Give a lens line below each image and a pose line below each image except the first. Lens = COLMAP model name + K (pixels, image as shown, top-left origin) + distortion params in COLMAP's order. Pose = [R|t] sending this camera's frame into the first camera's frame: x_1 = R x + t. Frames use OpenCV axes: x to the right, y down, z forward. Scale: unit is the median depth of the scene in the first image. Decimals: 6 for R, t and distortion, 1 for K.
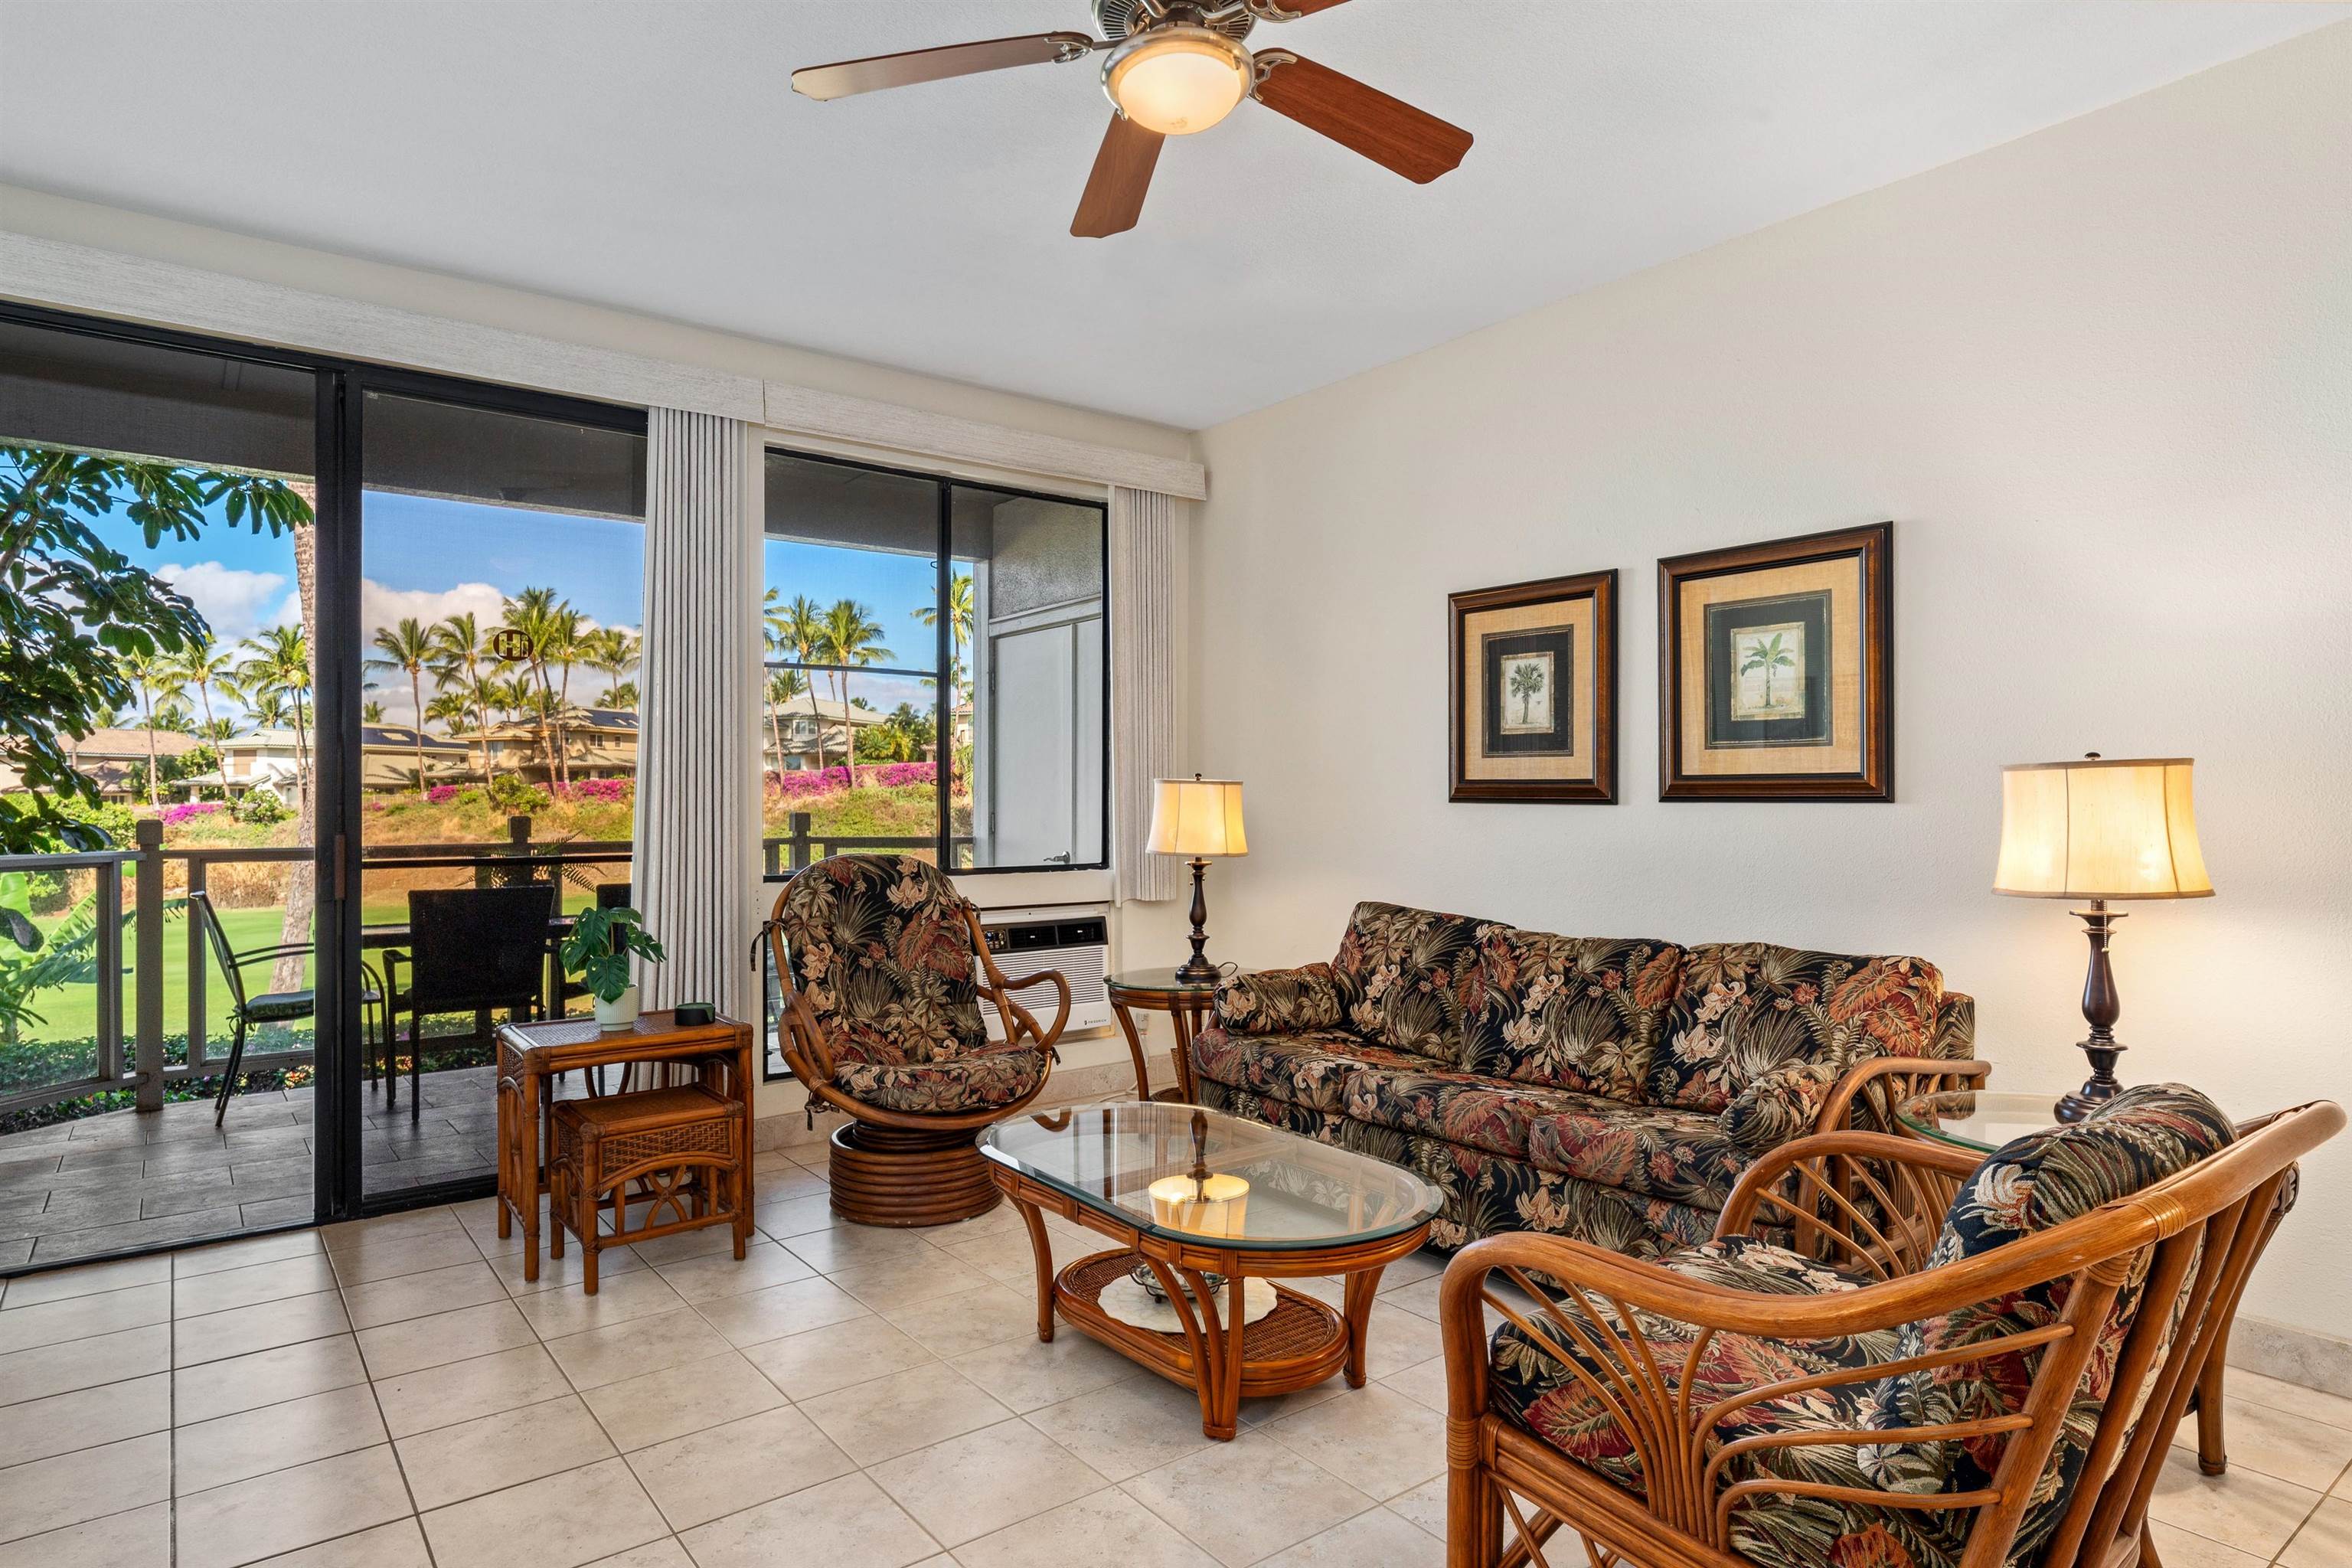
lens RADIAL K [[1303.3, 0, 1176.0], [0, 1303.3, 784.0], [0, 0, 1]] dist [0.003685, 0.000992]
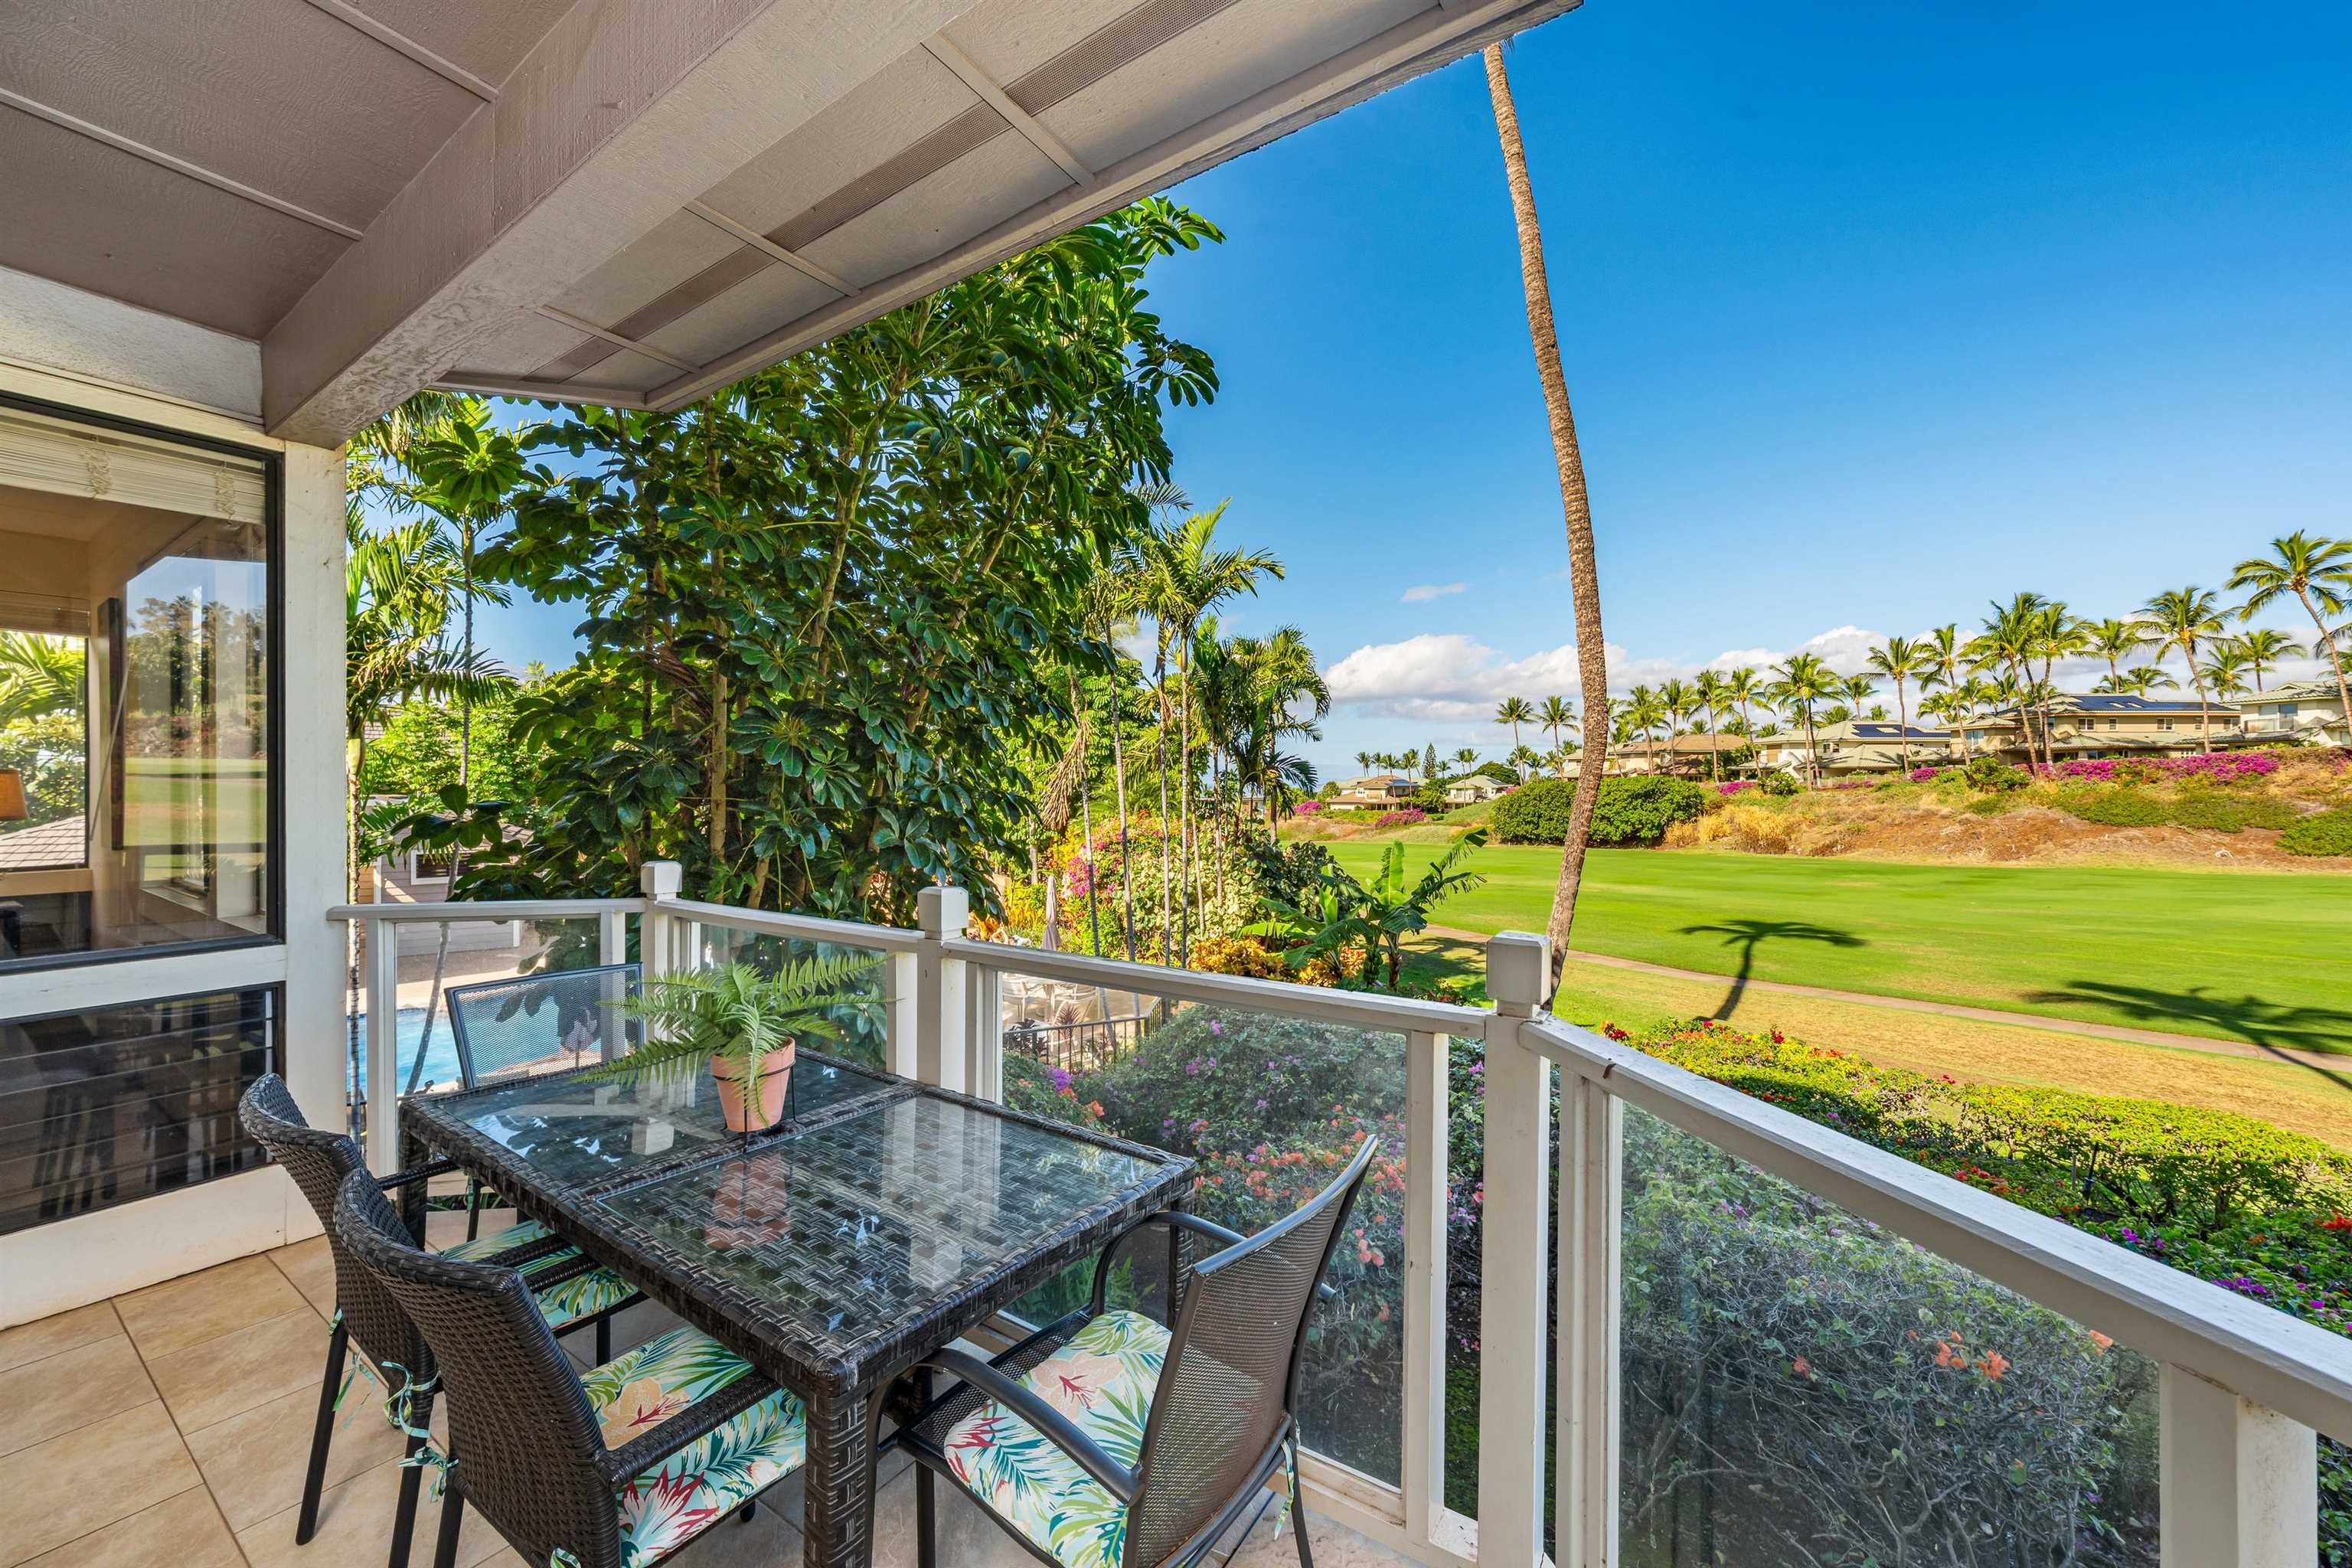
lens RADIAL K [[875.8, 0, 1187.0], [0, 875.8, 785.9], [0, 0, 1]] dist [-0.001055, -0.000016]
pose [[0.332608, 0.007721, -0.943034, -0.137780], [0.013136, 0.999832, 0.012819, -0.020830], [0.942974, -0.016651, 0.332450, 1.017192]]
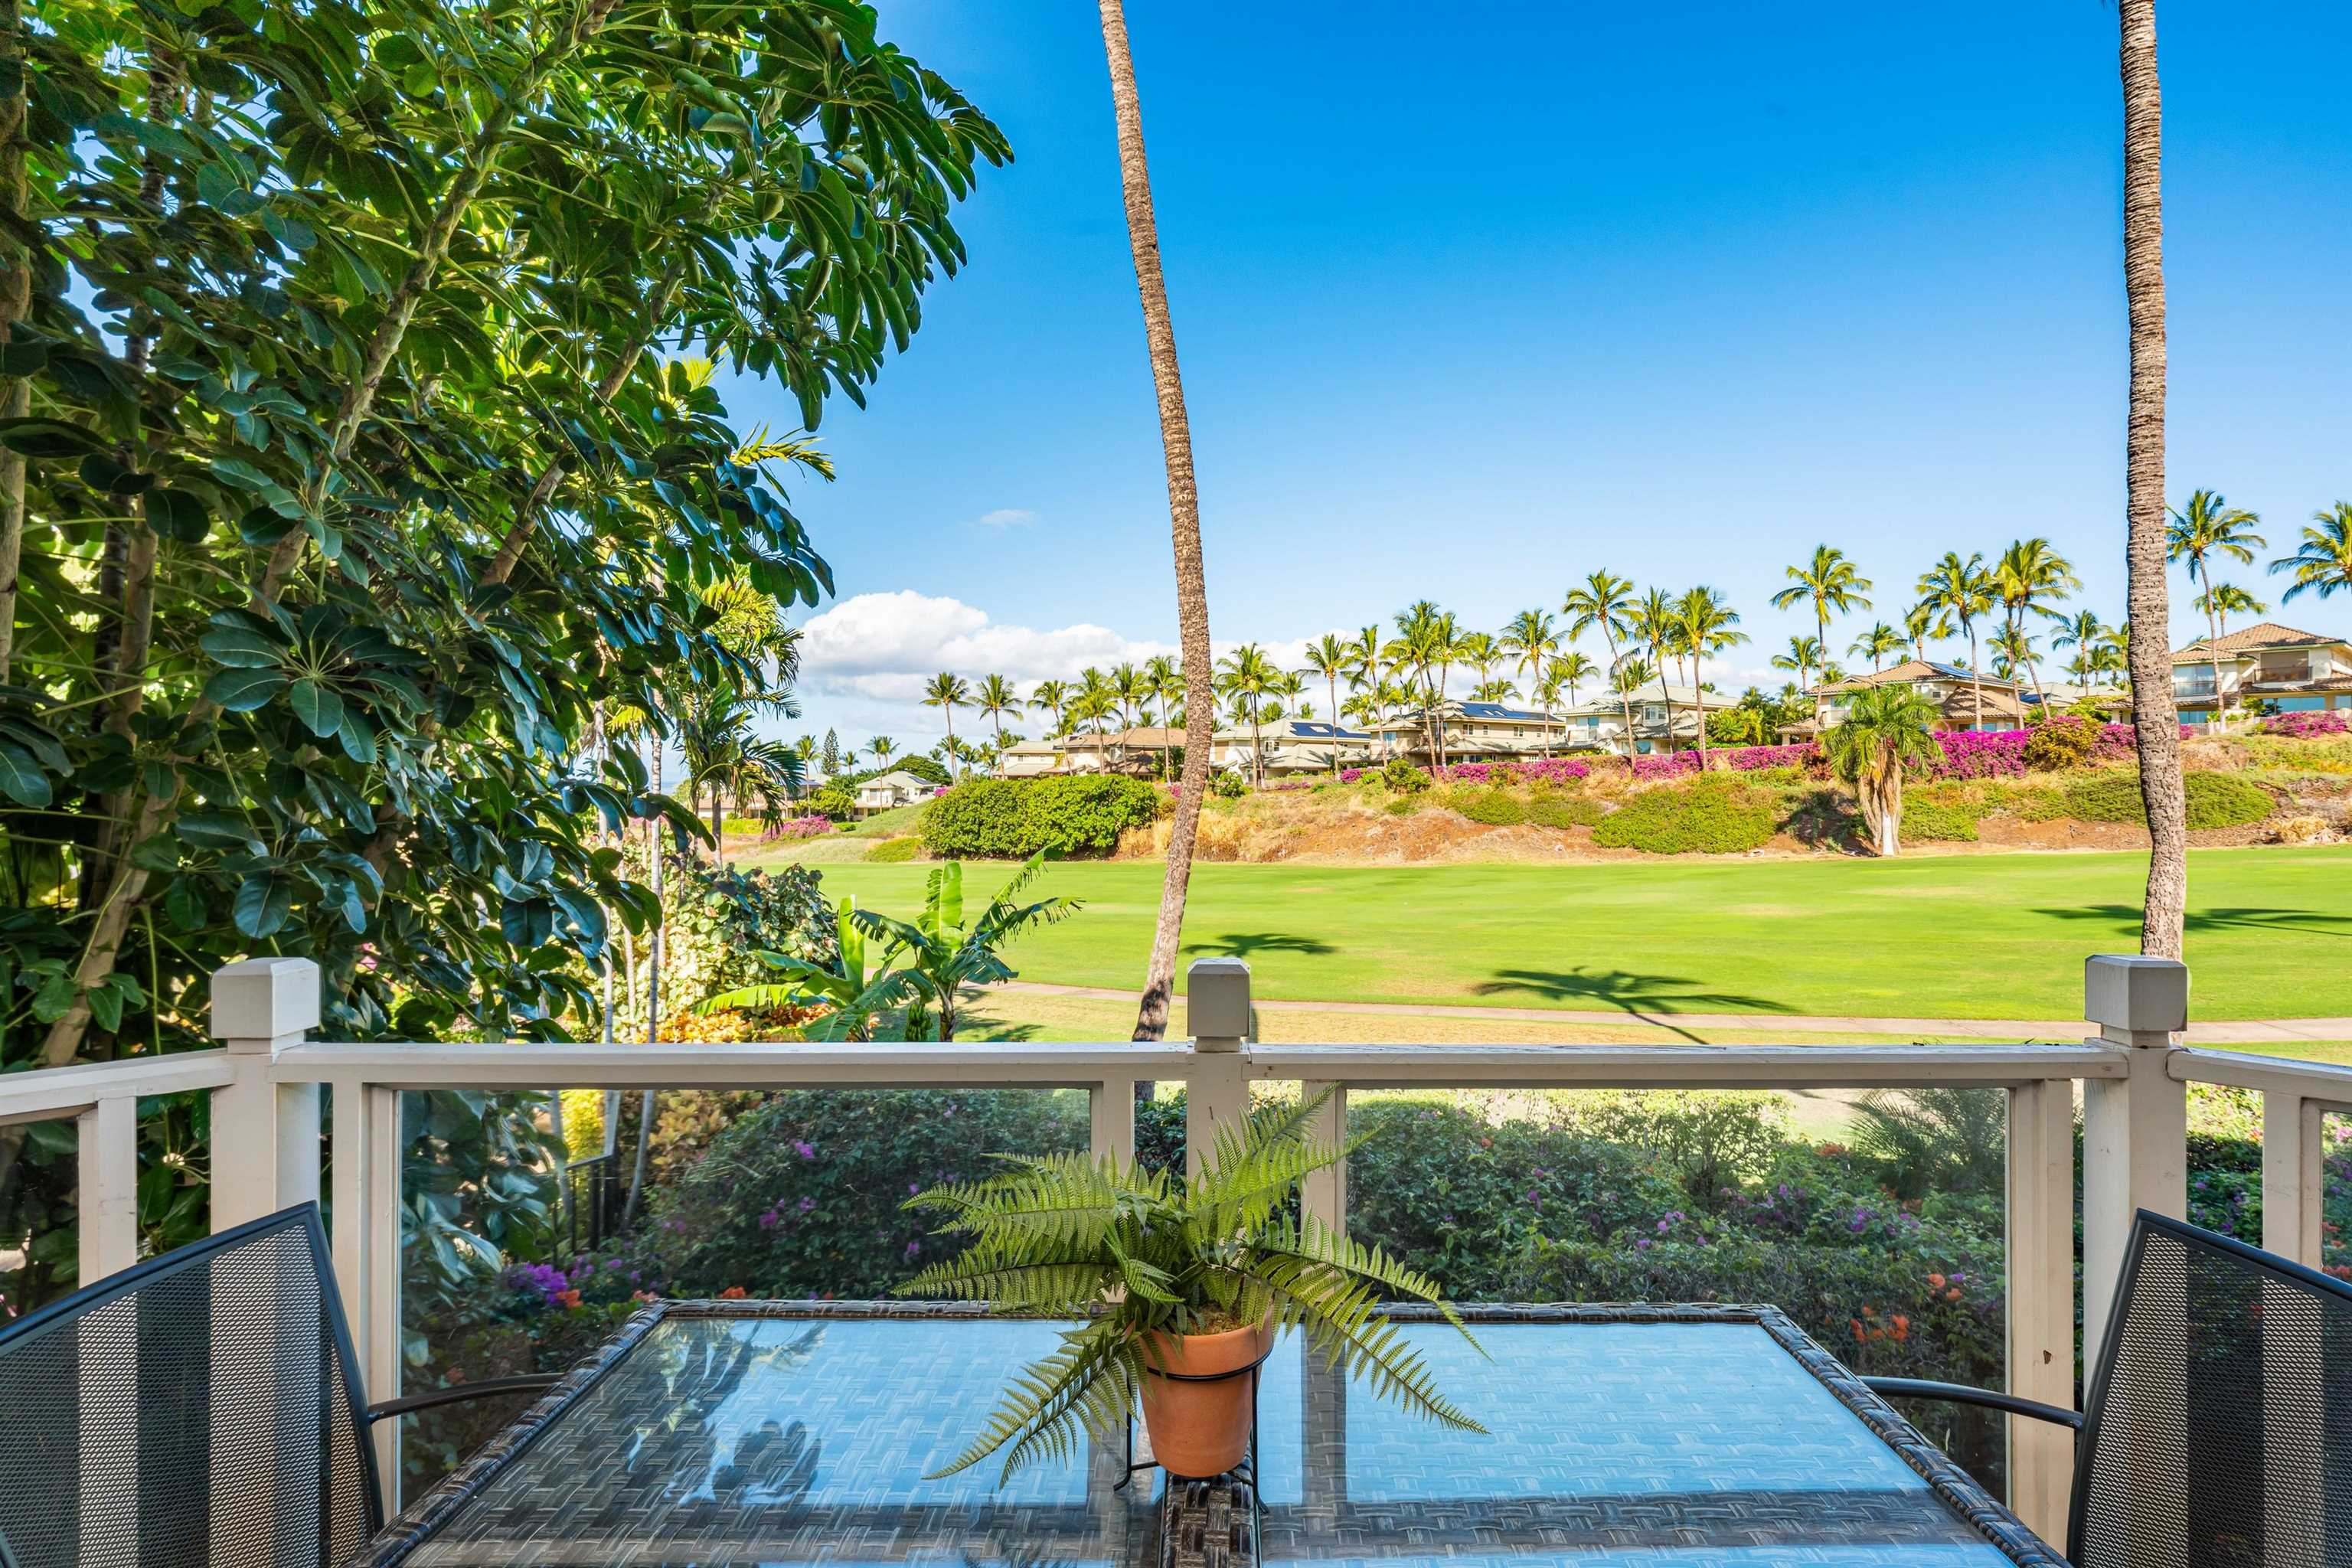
lens RADIAL K [[1158.0, 0, 1210.7], [0, 1158.0, 790.1], [0, 0, 1]] dist [-0.001644, 0.000980]
pose [[0.803772, 0.012477, -0.594807, -0.354036], [-0.000038, 0.999781, 0.020920, -0.022051], [0.594938, -0.016793, 0.803597, 0.817142]]
